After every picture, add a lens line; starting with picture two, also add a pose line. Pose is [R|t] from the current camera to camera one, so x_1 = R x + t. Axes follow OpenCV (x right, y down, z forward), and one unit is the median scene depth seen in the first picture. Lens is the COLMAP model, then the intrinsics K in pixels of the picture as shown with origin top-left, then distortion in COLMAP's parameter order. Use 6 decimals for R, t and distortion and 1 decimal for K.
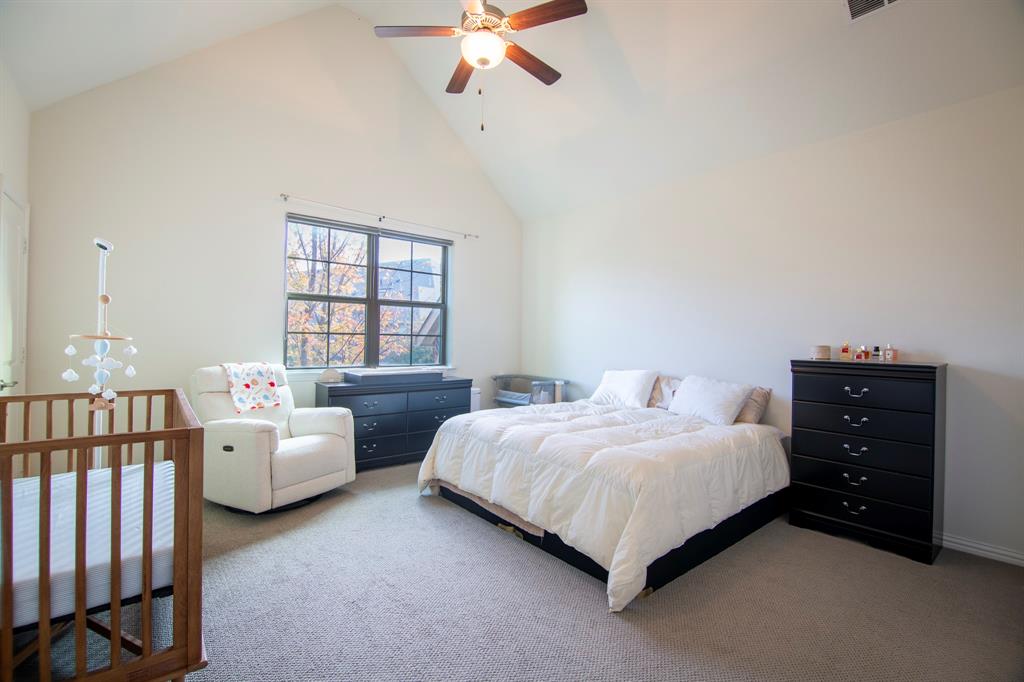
lens RADIAL K [[455.3, 0, 510.0], [0, 455.3, 341.8], [0, 0, 1]] dist [0.001052, -0.000014]
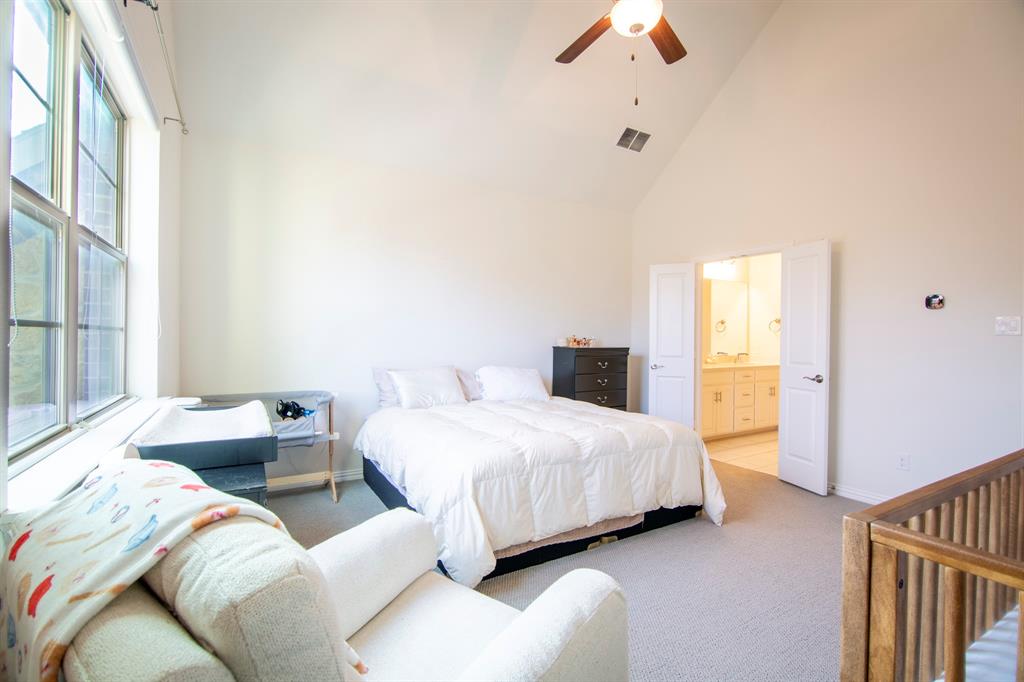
lens RADIAL K [[455.3, 0, 508.8], [0, 455.3, 342.4], [0, 0, 1]] dist [0.001052, -0.000014]
pose [[0.135825, -0.026574, 0.990376, -0.921098], [-0.012922, 0.999508, 0.028591, -0.017885], [-0.990649, -0.016681, 0.135414, 1.053653]]
